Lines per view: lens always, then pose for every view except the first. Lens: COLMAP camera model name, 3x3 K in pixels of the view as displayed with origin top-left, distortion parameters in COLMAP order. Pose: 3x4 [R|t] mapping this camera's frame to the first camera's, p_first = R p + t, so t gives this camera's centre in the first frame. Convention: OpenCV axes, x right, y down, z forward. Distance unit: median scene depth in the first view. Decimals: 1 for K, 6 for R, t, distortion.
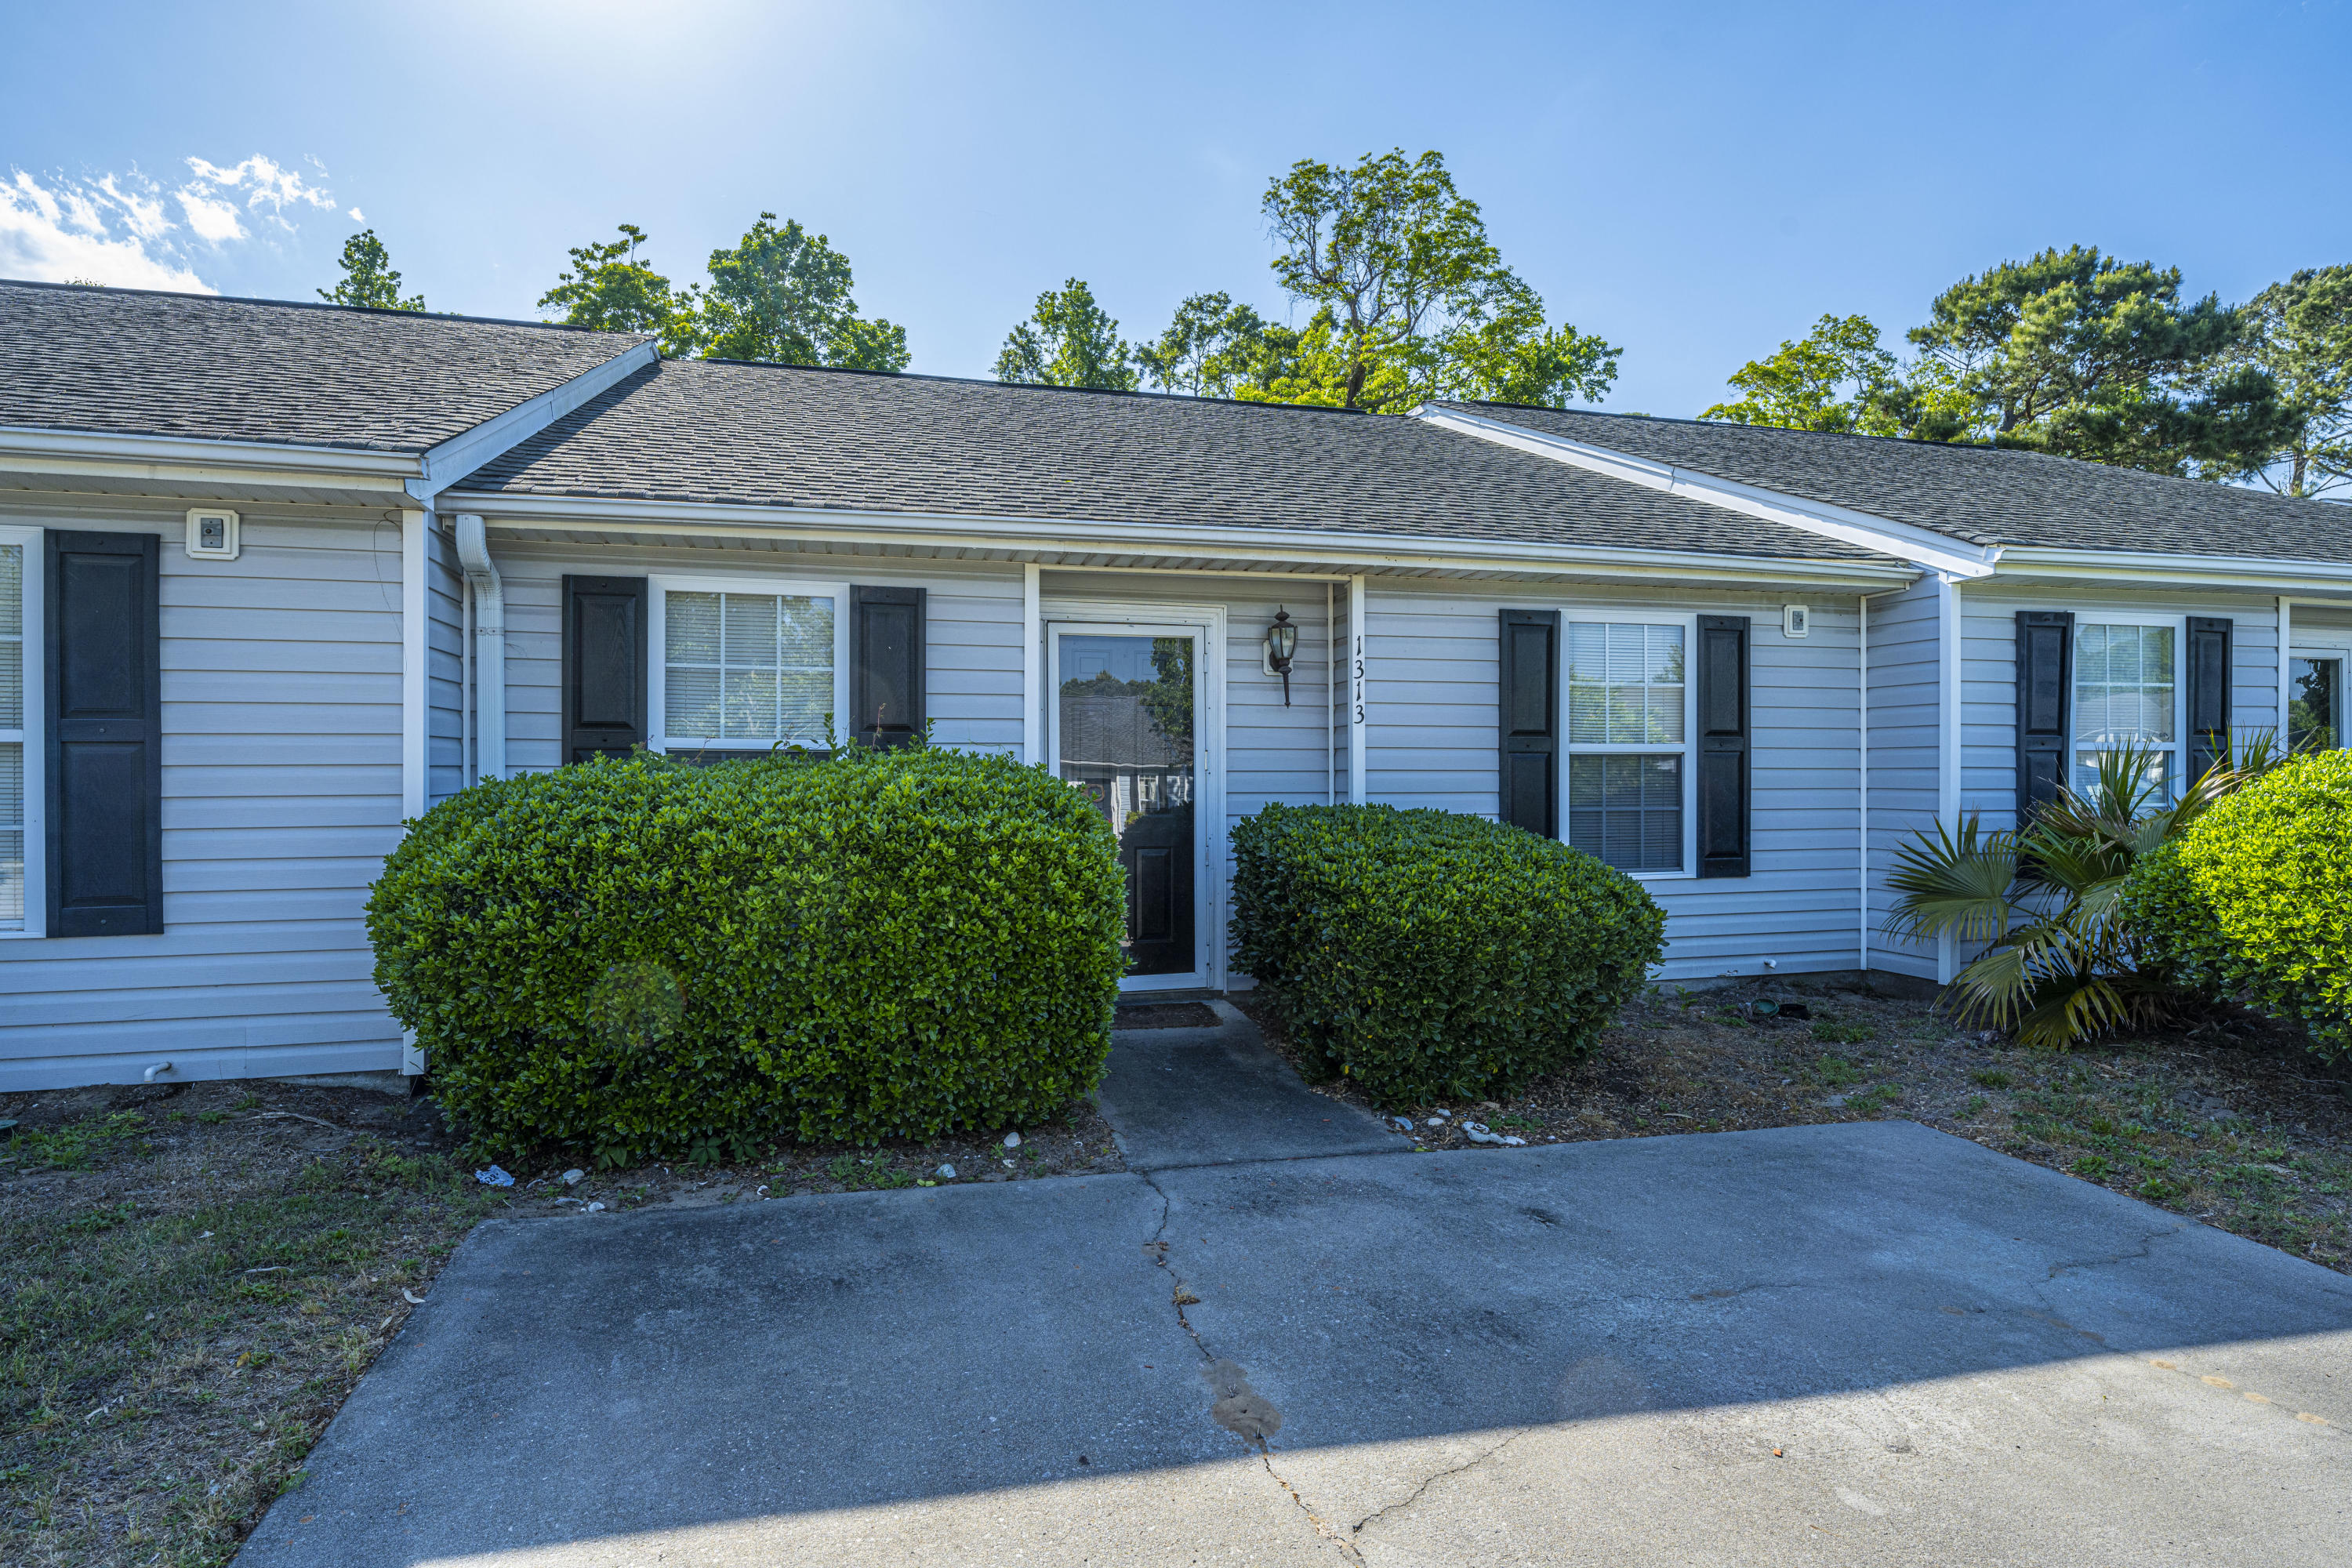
lens RADIAL K [[1221.1, 0, 1159.1], [0, 1221.1, 776.1], [0, 0, 1]] dist [-0.002650, -0.000554]
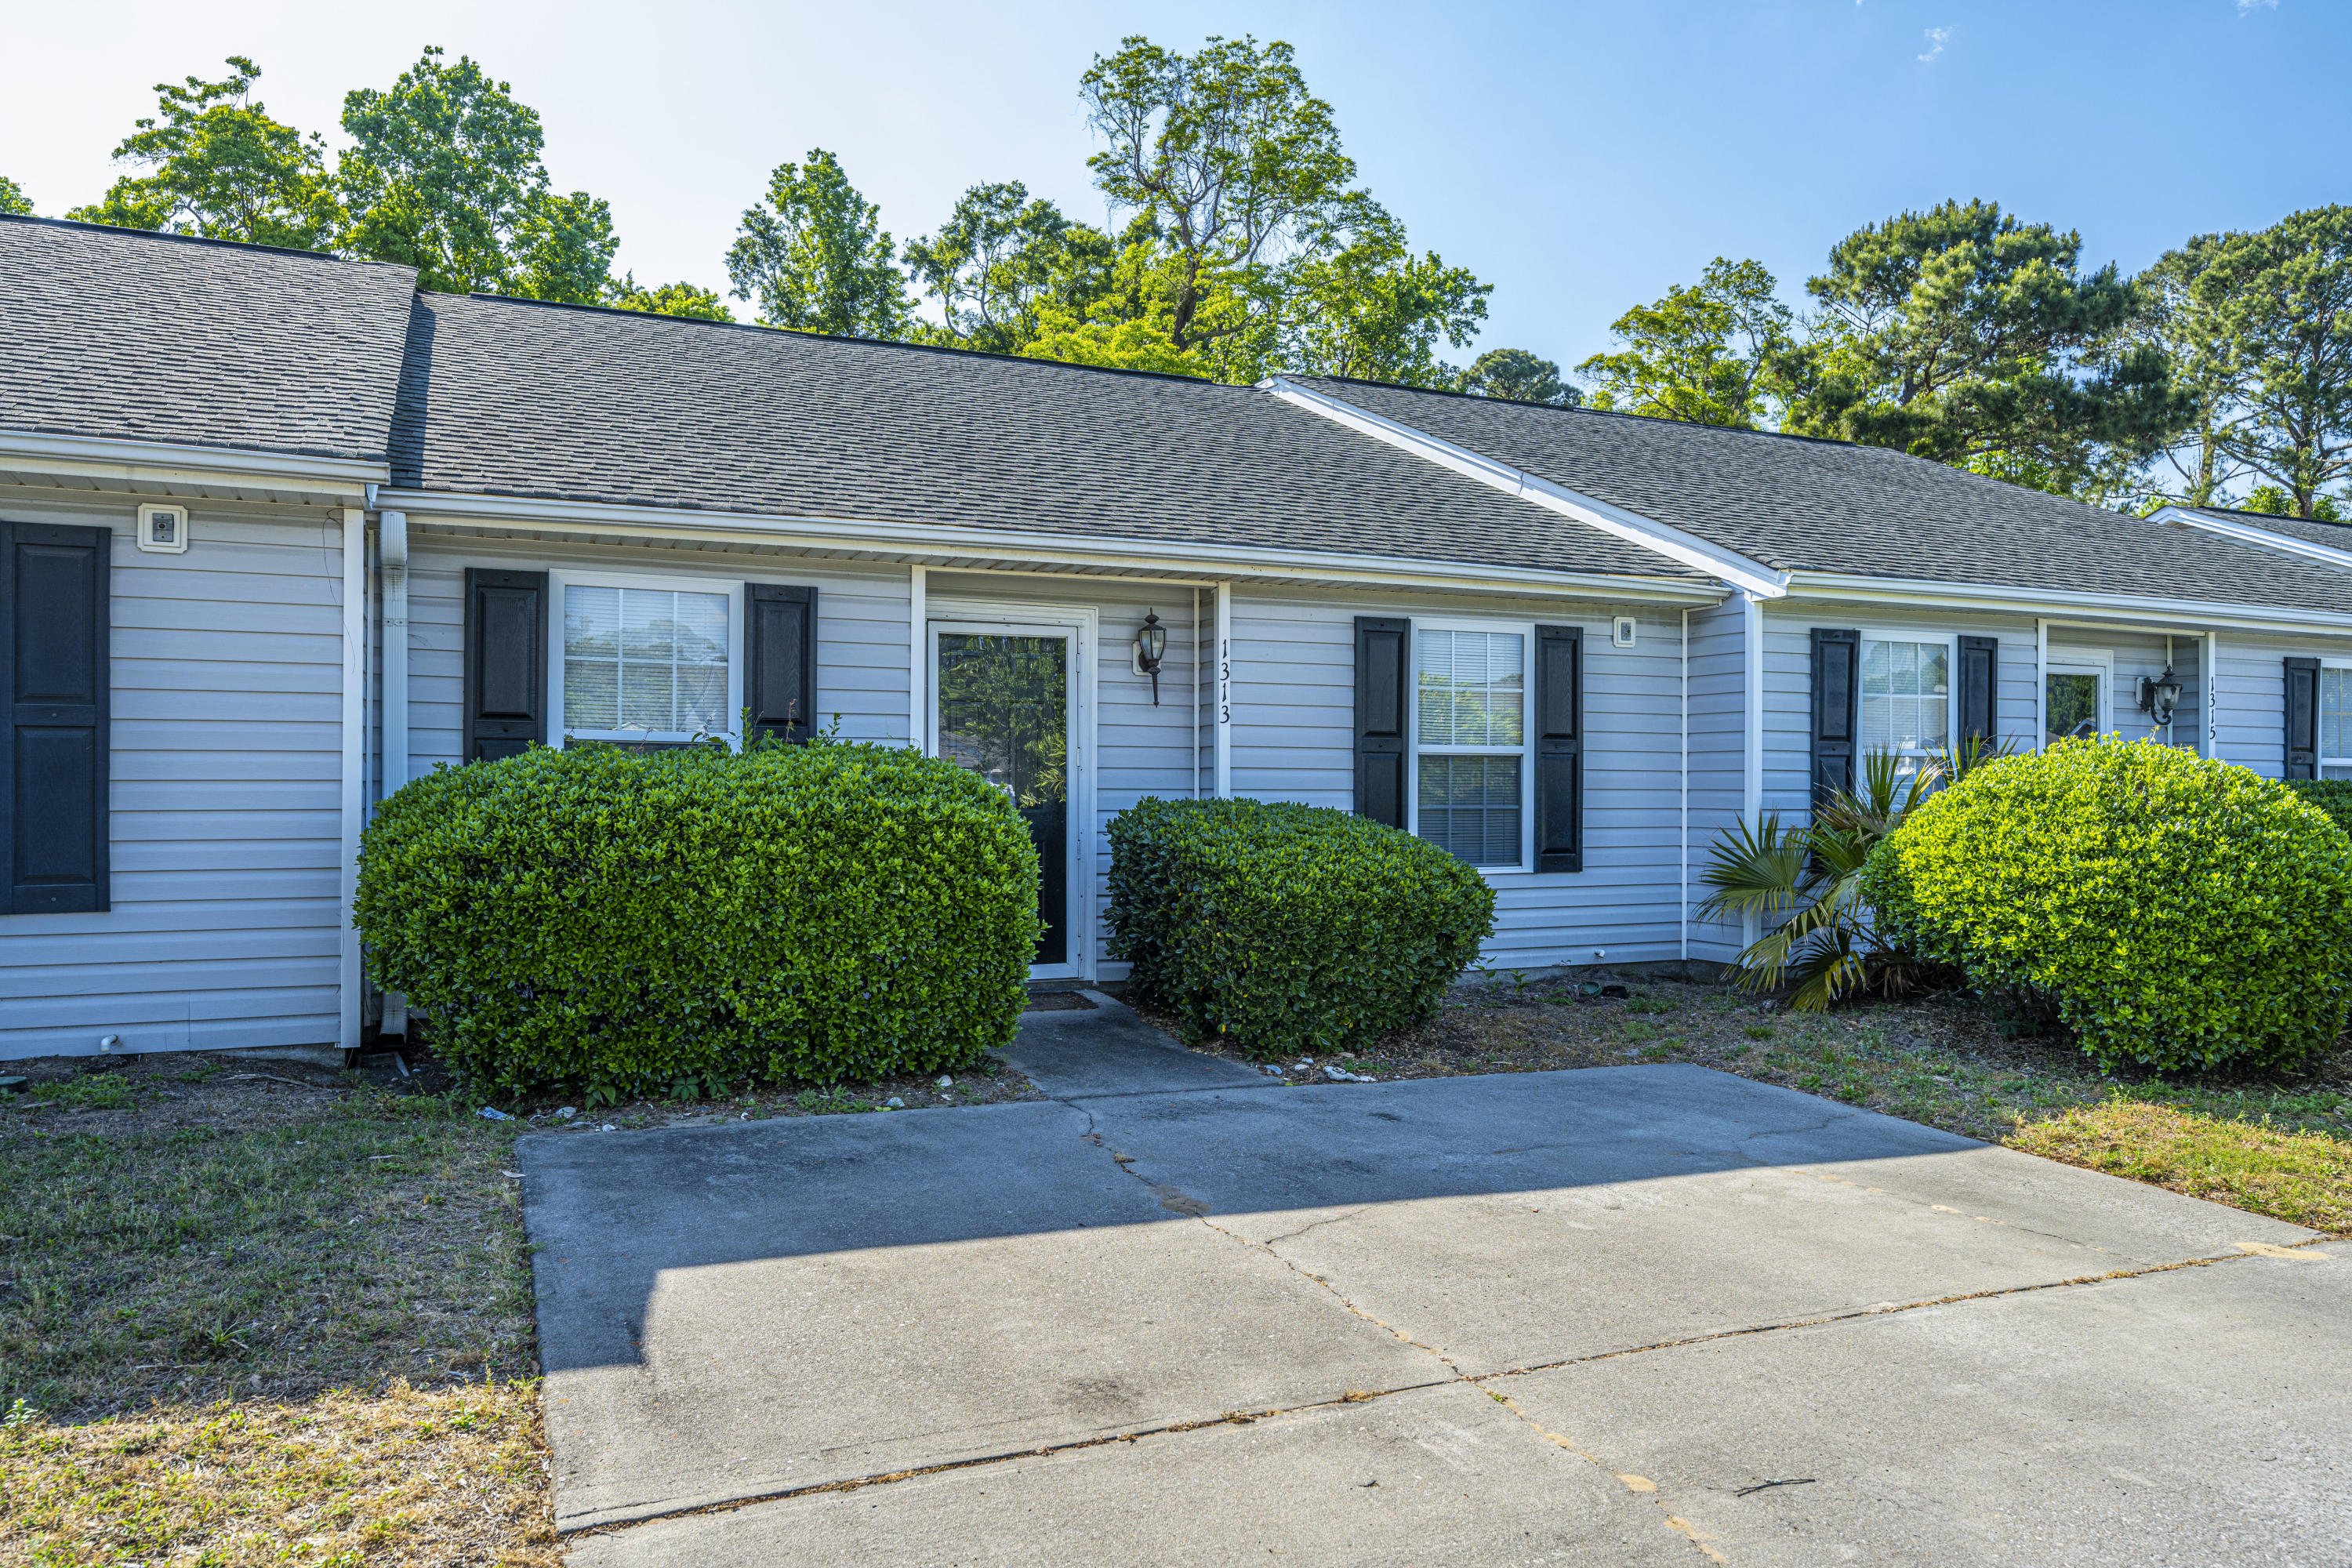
lens RADIAL K [[1607.2, 0, 1168.9], [0, 1607.2, 774.9], [0, 0, 1]] dist [-0.003921, -0.000026]
pose [[0.987163, 0.007072, 0.159558, -0.098578], [-0.005545, 0.999934, -0.010015, 0.014697], [-0.159619, 0.009002, 0.987138, -0.337971]]
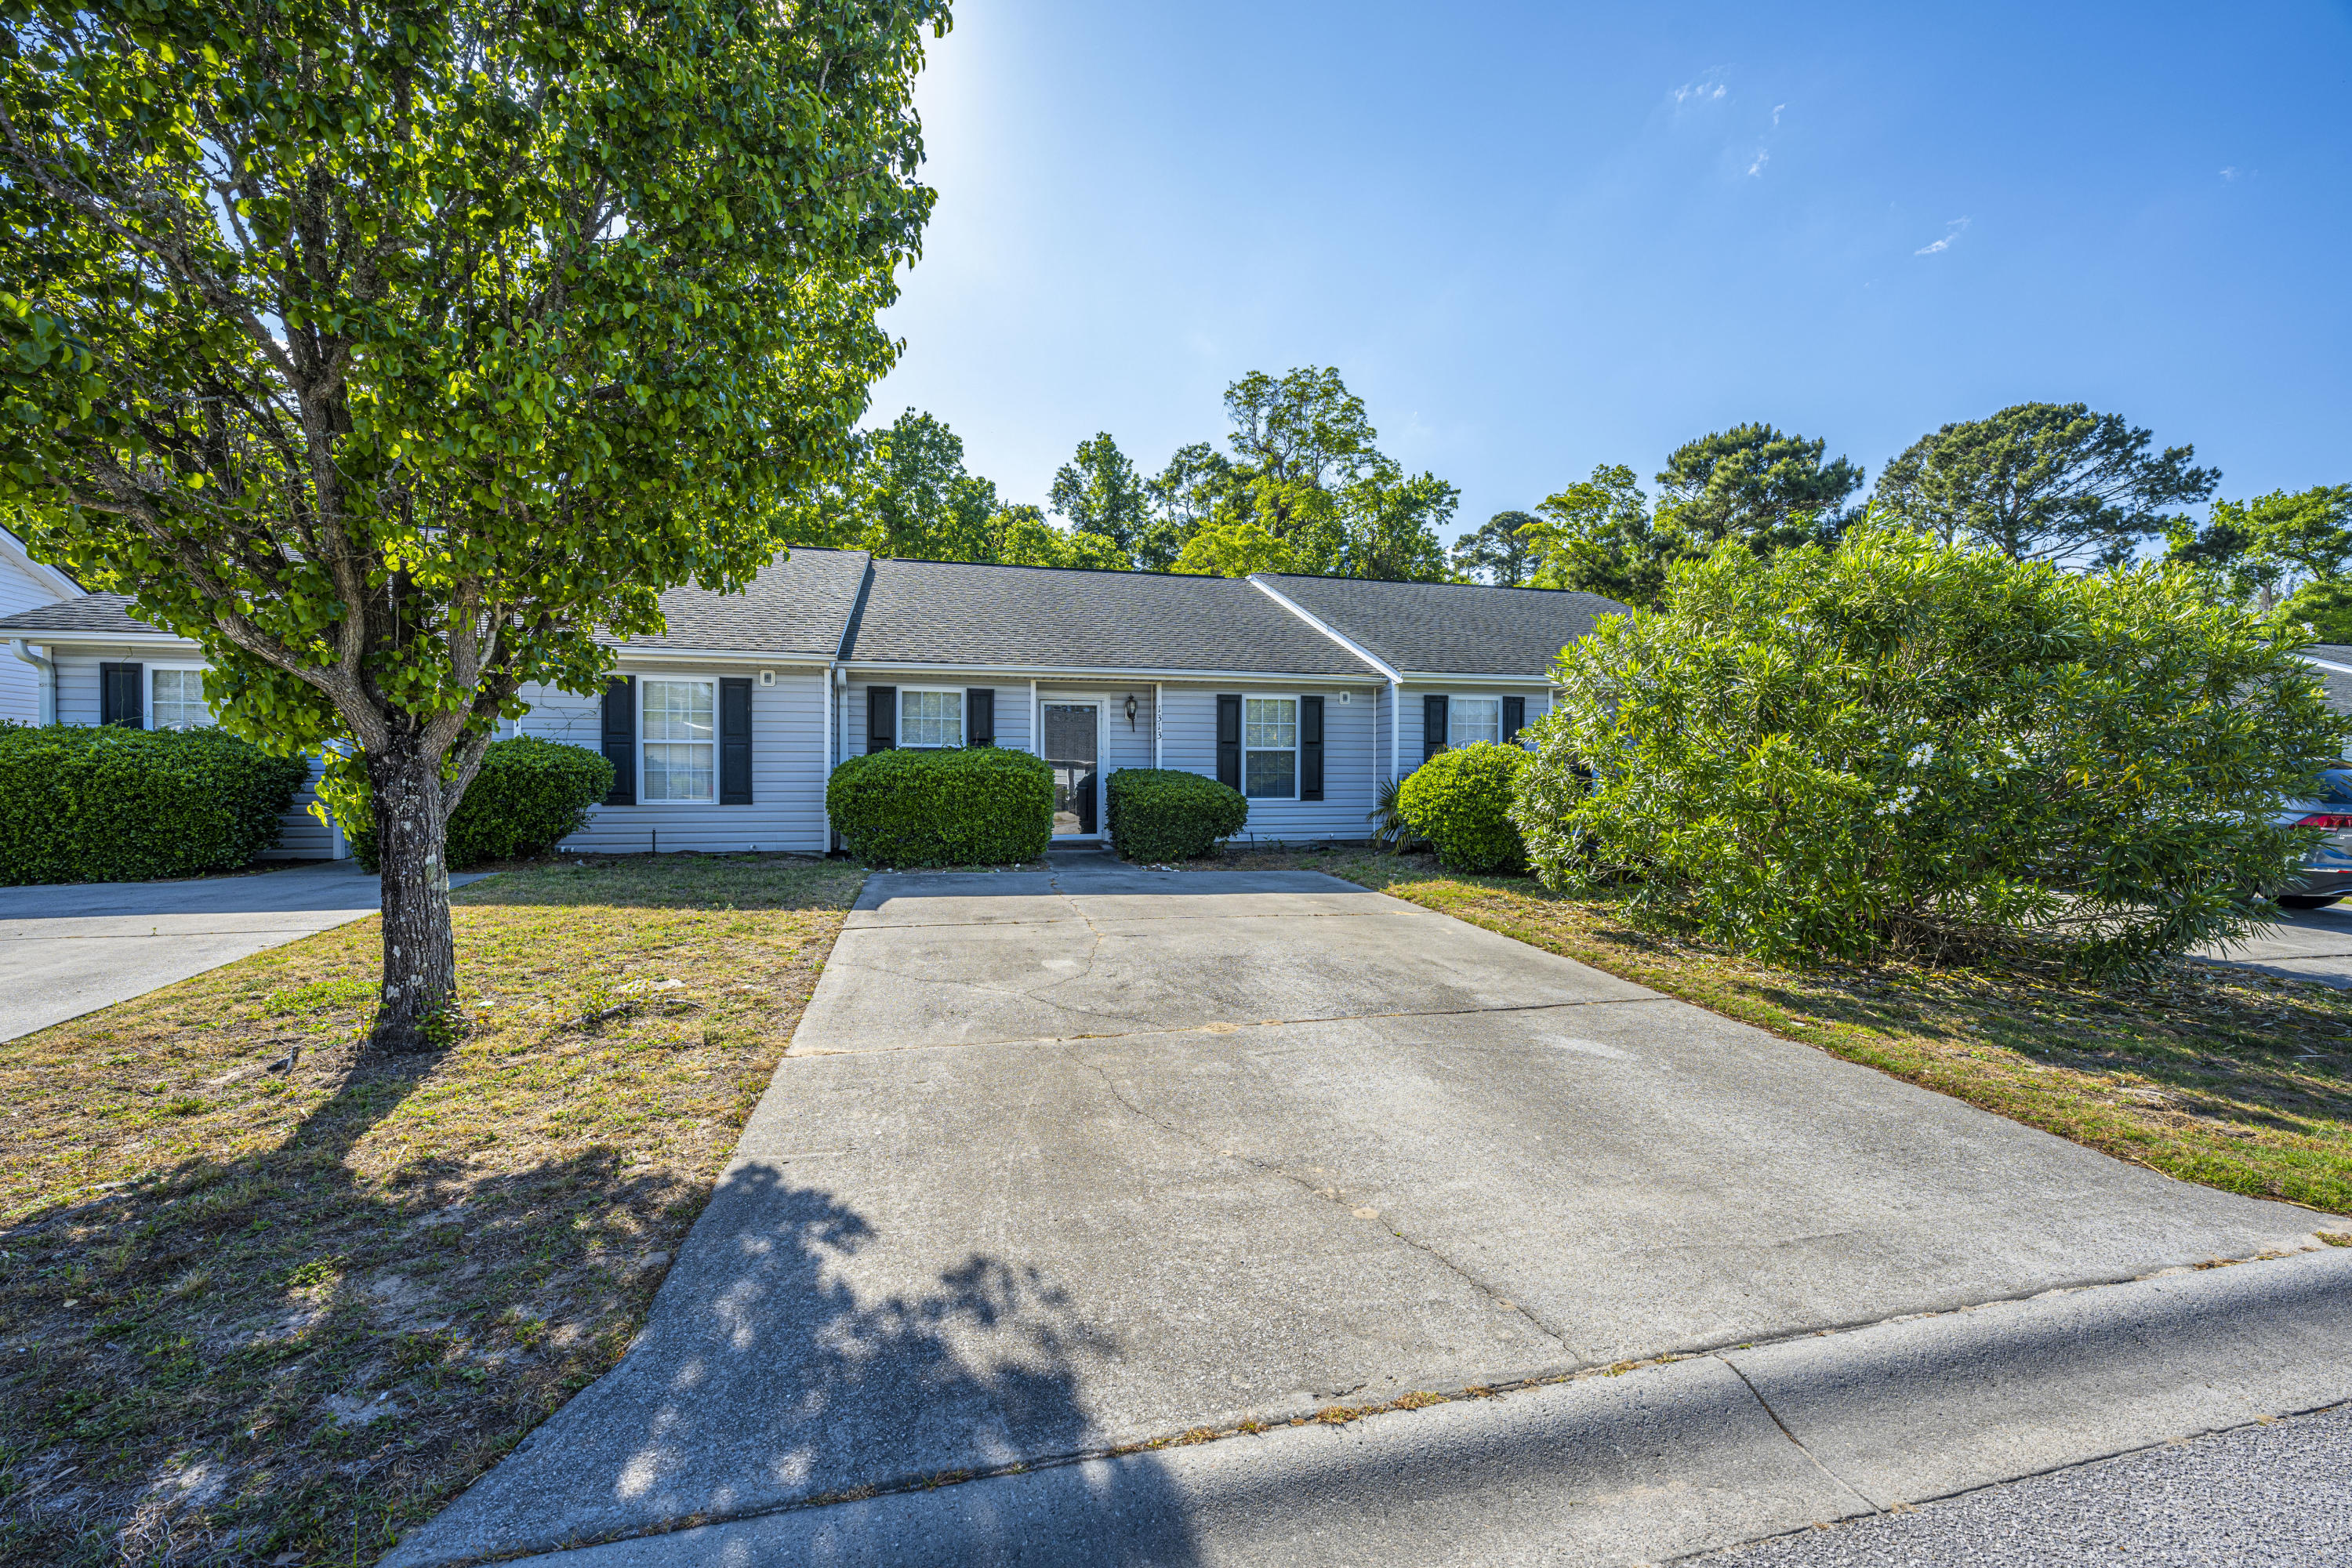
lens RADIAL K [[951.5, 0, 1172.5], [0, 951.5, 769.1], [0, 0, 1]] dist [-0.001546, 0.000508]
pose [[0.999874, 0.004055, -0.015344, 0.213991], [-0.004137, 0.999977, -0.005323, 0.031359], [0.015322, 0.005386, 0.999868, -0.994182]]
